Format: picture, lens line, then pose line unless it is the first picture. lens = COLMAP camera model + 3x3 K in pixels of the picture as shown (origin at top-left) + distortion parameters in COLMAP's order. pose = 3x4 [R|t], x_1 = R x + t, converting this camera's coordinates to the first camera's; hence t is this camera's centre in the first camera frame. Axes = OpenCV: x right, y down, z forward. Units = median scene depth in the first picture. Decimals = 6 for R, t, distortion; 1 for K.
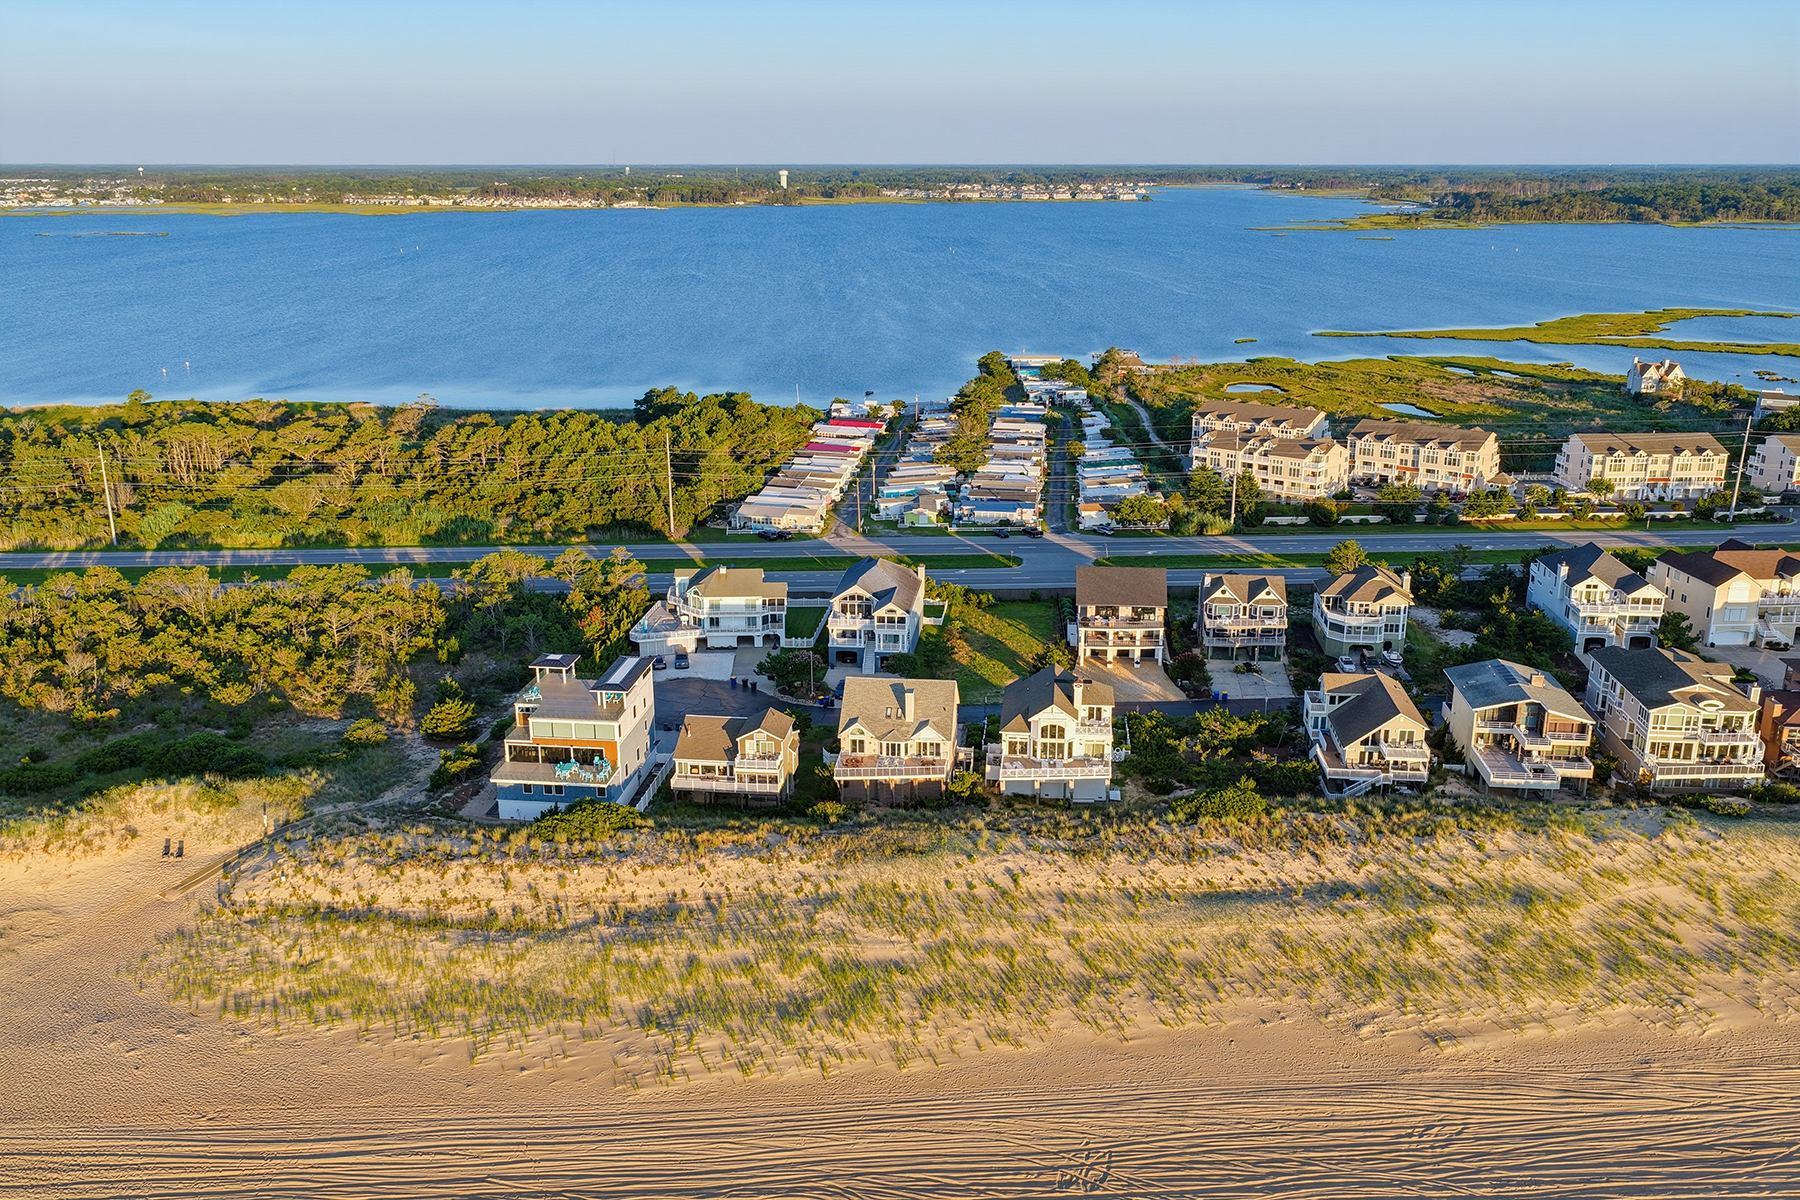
lens RADIAL K [[1492.9, 0, 900.0], [0, 1492.9, 600.0], [0, 0, 1]] dist [-0.012791, 0.039286]
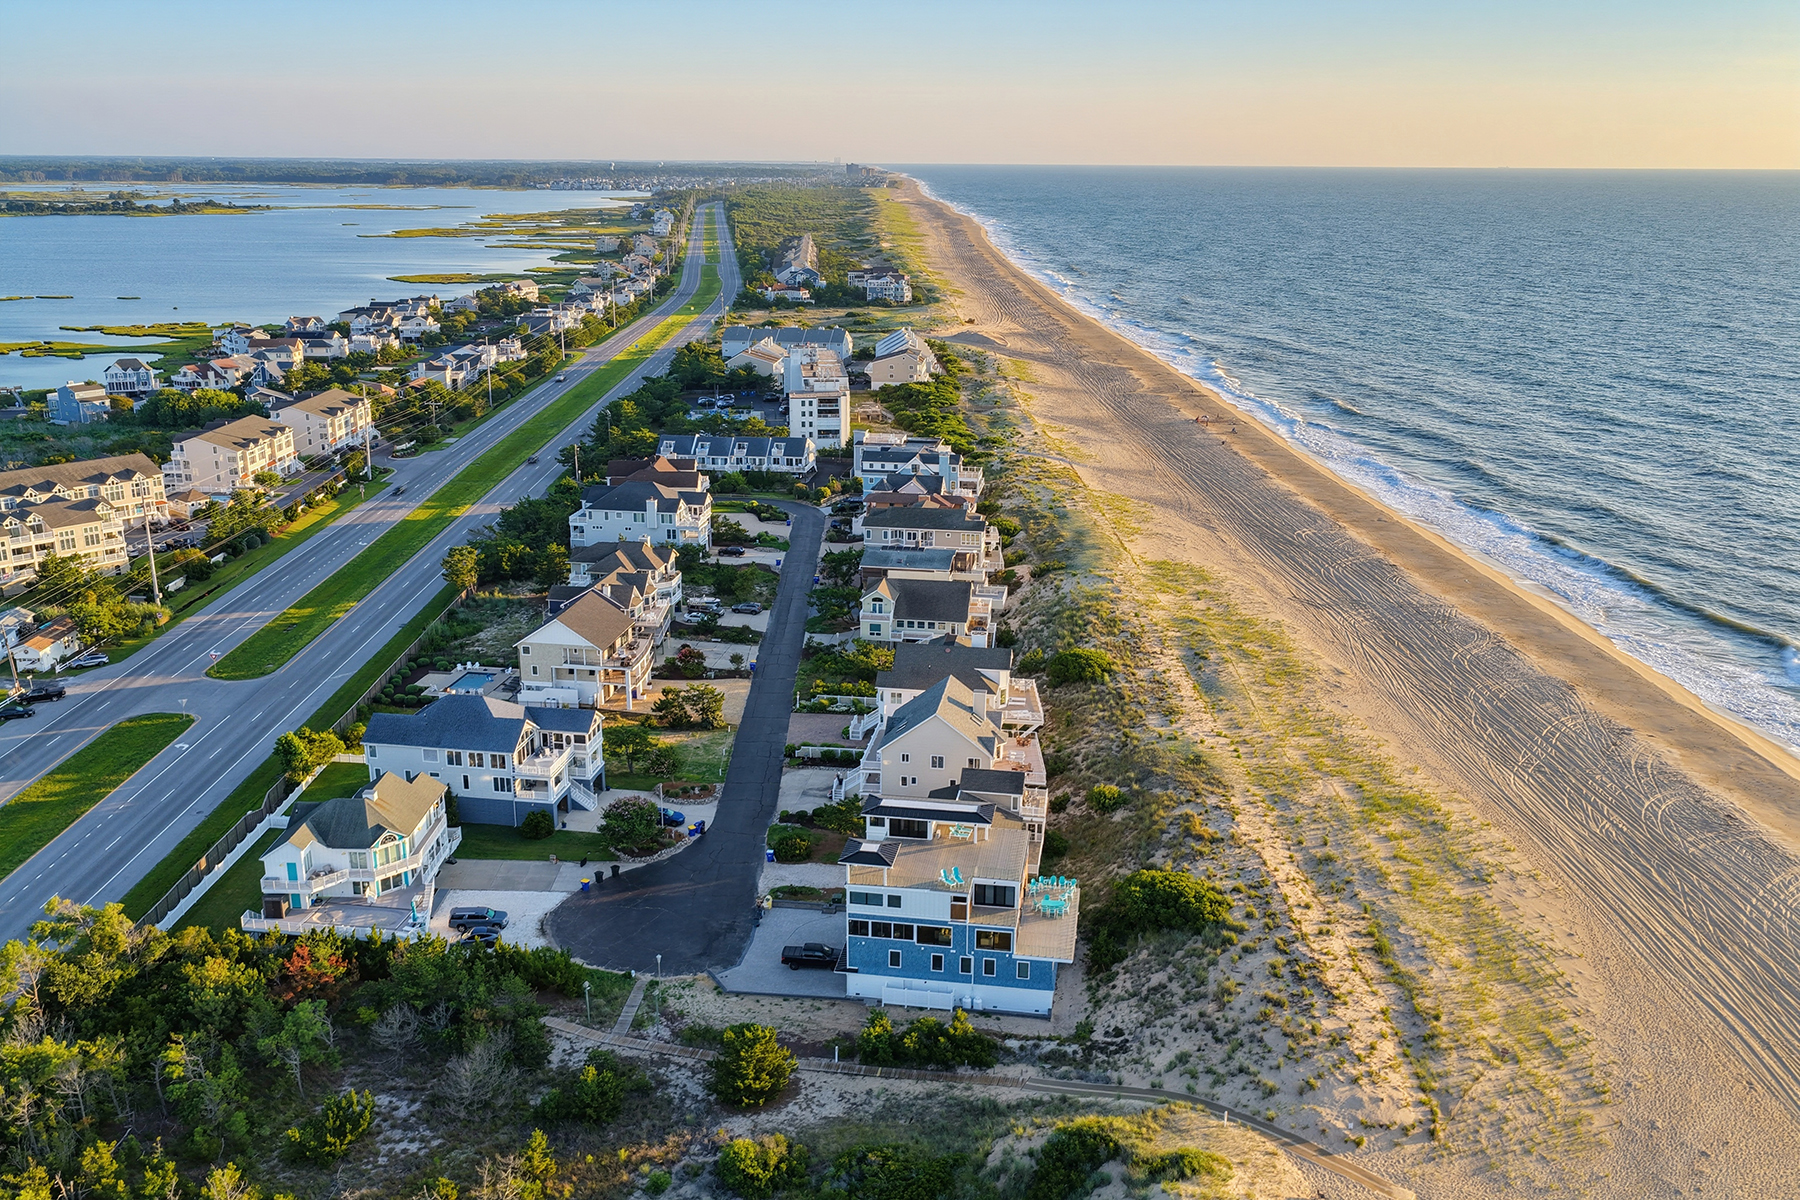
lens RADIAL K [[1492.9, 0, 900.0], [0, 1492.9, 600.0], [0, 0, 1]] dist [-0.012791, 0.039286]
pose [[0.046936, -0.283550, 0.957808, -0.921734], [0.276071, 0.925199, 0.260368, -0.266699], [-0.959990, 0.252203, 0.121706, 0.896261]]
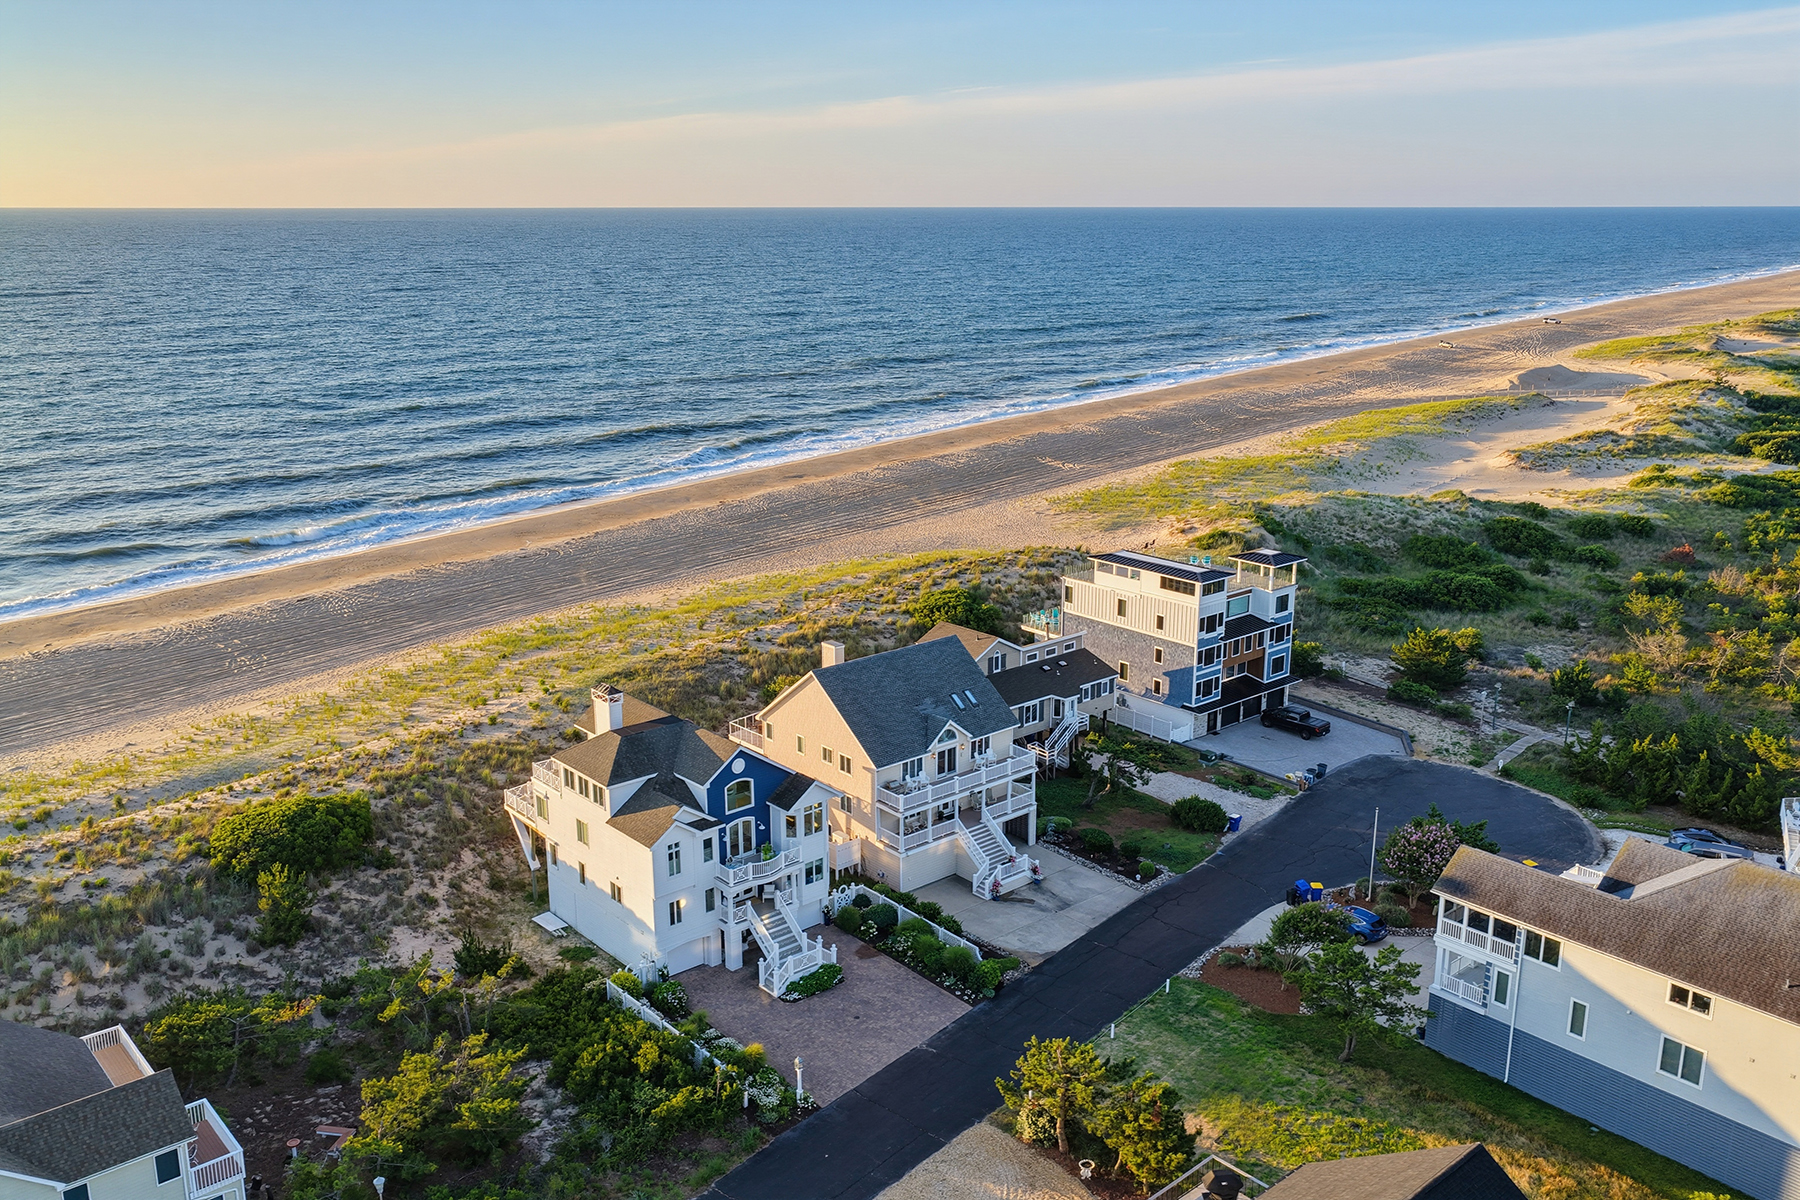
lens RADIAL K [[1492.9, 0, 900.0], [0, 1492.9, 600.0], [0, 0, 1]] dist [-0.012791, 0.039286]
pose [[-0.679167, 0.189863, -0.709002, 0.409976], [-0.206568, 0.877477, 0.432855, -0.220666], [0.704316, 0.440438, -0.556734, 1.325513]]
